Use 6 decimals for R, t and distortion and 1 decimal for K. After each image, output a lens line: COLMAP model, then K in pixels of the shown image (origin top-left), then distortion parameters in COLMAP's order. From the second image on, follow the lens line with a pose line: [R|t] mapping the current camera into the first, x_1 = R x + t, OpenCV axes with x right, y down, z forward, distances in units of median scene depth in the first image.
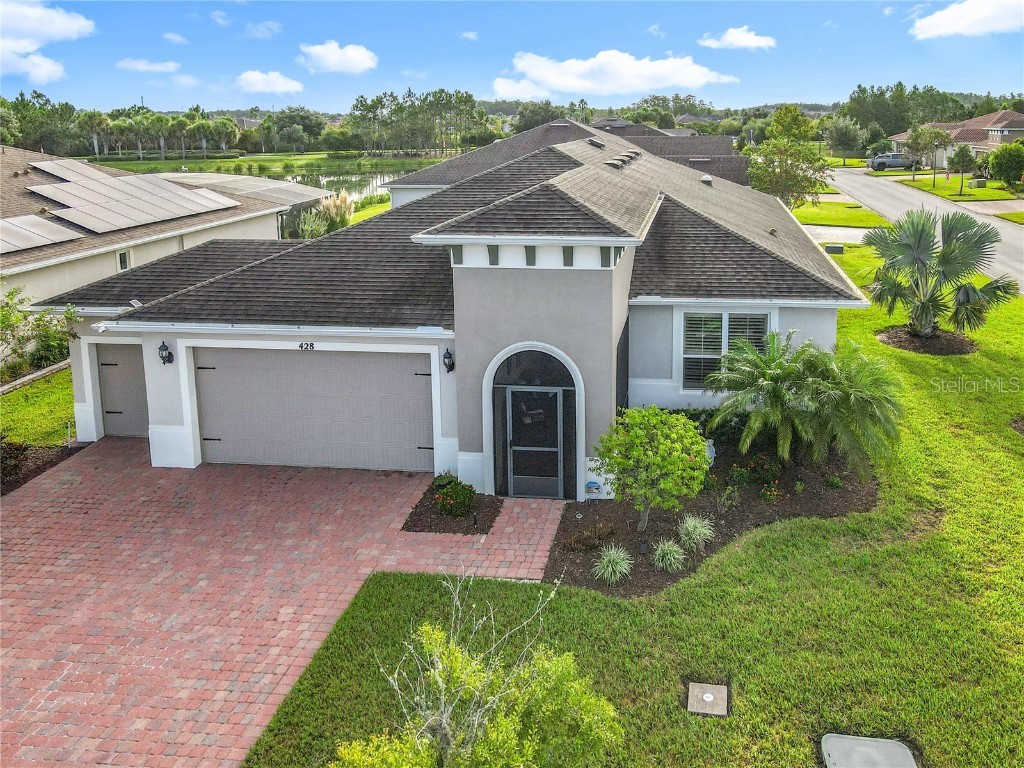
lens RADIAL K [[792.8, 0, 608.8], [0, 792.8, 229.5], [0, 0, 1]] dist [0.012392, 0.004850]
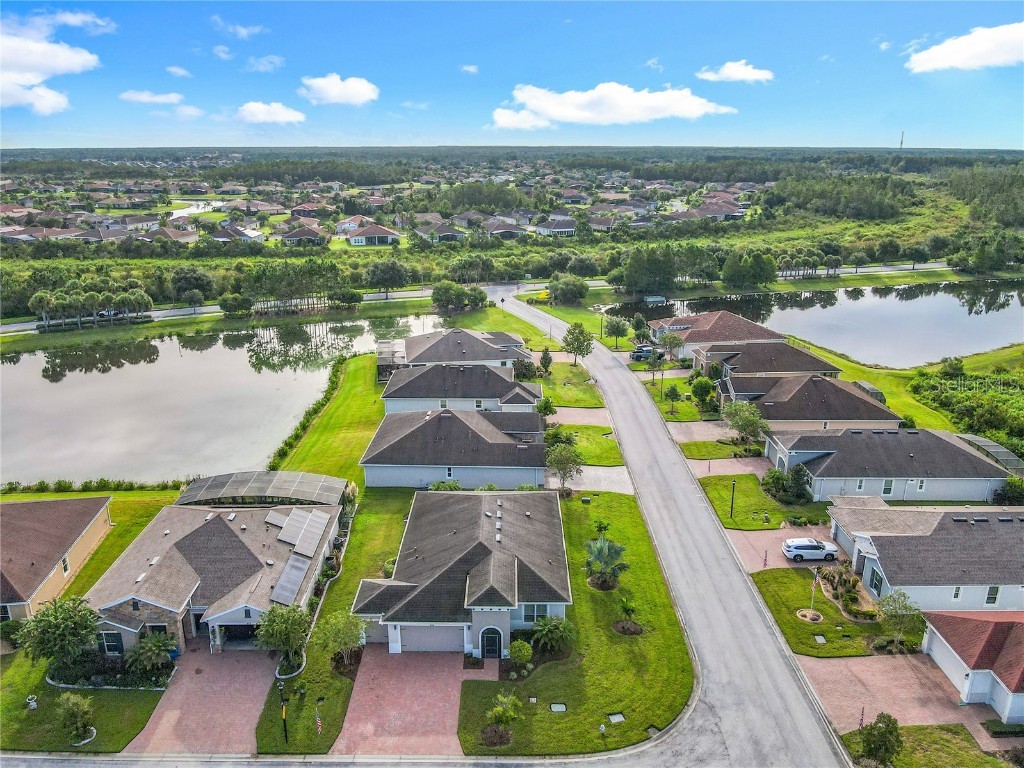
lens RADIAL K [[780.0, 0, 505.8], [0, 780.0, 391.2], [0, 0, 1]] dist [-0.029310, 0.034258]
pose [[0.994065, -0.025190, 0.105827, -0.420689], [0.007536, 0.986428, 0.164019, -1.754263], [-0.108522, -0.162248, 0.980764, -2.853596]]
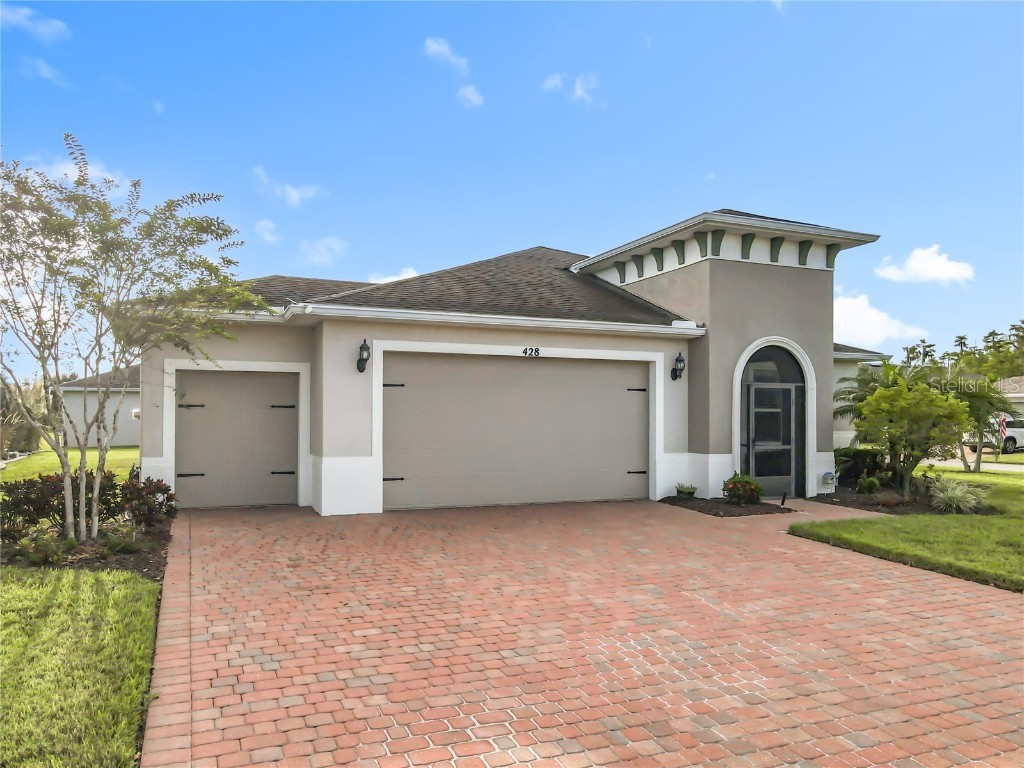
lens RADIAL K [[759.0, 0, 494.2], [0, 759.0, 403.5], [0, 0, 1]] dist [0.009582, 0.007840]
pose [[0.876745, 0.019872, 0.480545, -0.863116], [0.059413, 0.987018, -0.149215, 0.344046], [-0.477272, 0.159374, 0.864182, 0.332563]]
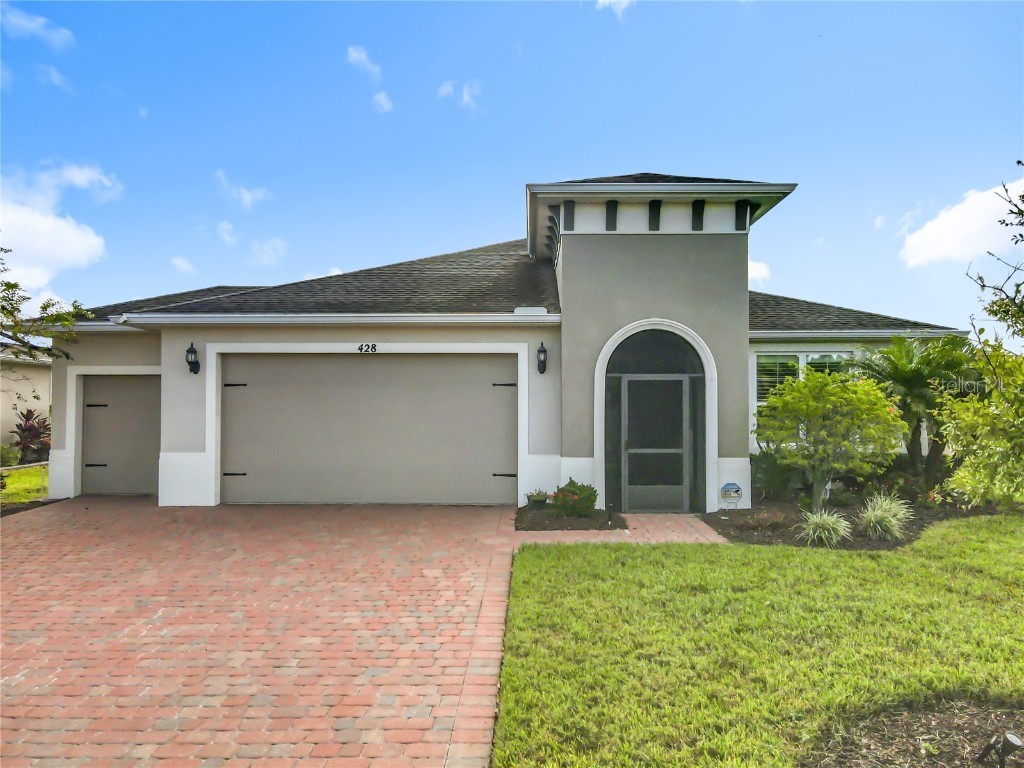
lens RADIAL K [[751.4, 0, 508.2], [0, 751.4, 391.4], [0, 0, 1]] dist [0.006868, 0.015162]
pose [[0.996225, 0.008881, 0.086349, -0.318482], [0.005411, 0.986464, -0.163891, 0.344898], [-0.086636, 0.163740, 0.982692, 0.220600]]
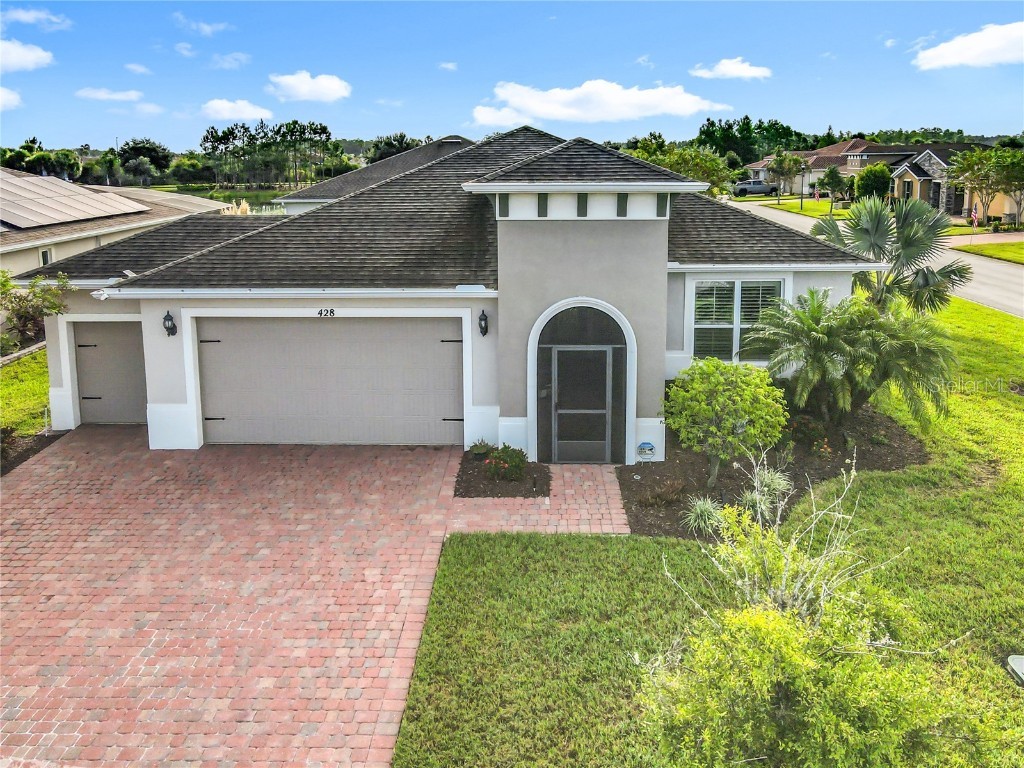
lens RADIAL K [[790.6, 0, 507.6], [0, 790.6, 261.9], [0, 0, 1]] dist [0.014327, 0.004254]
pose [[0.997125, -0.012031, 0.074819, -0.251368], [0.012730, 0.999880, -0.008860, 0.104085], [-0.074704, 0.009787, 0.997158, 0.056404]]
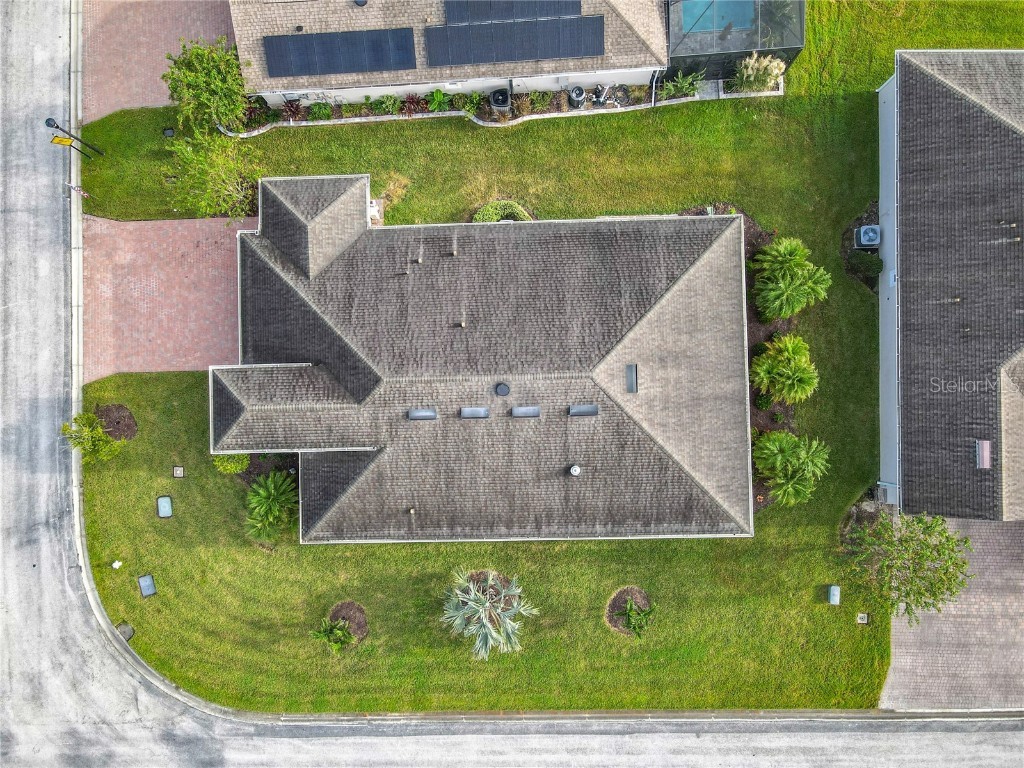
lens RADIAL K [[751.4, 0, 508.2], [0, 751.4, 391.4], [0, 0, 1]] dist [0.006868, 0.015162]
pose [[0.139886, 0.989802, -0.026903, 0.036992], [-0.106545, 0.042059, 0.993418, -2.422547], [0.984419, -0.136099, 0.111342, 1.585171]]
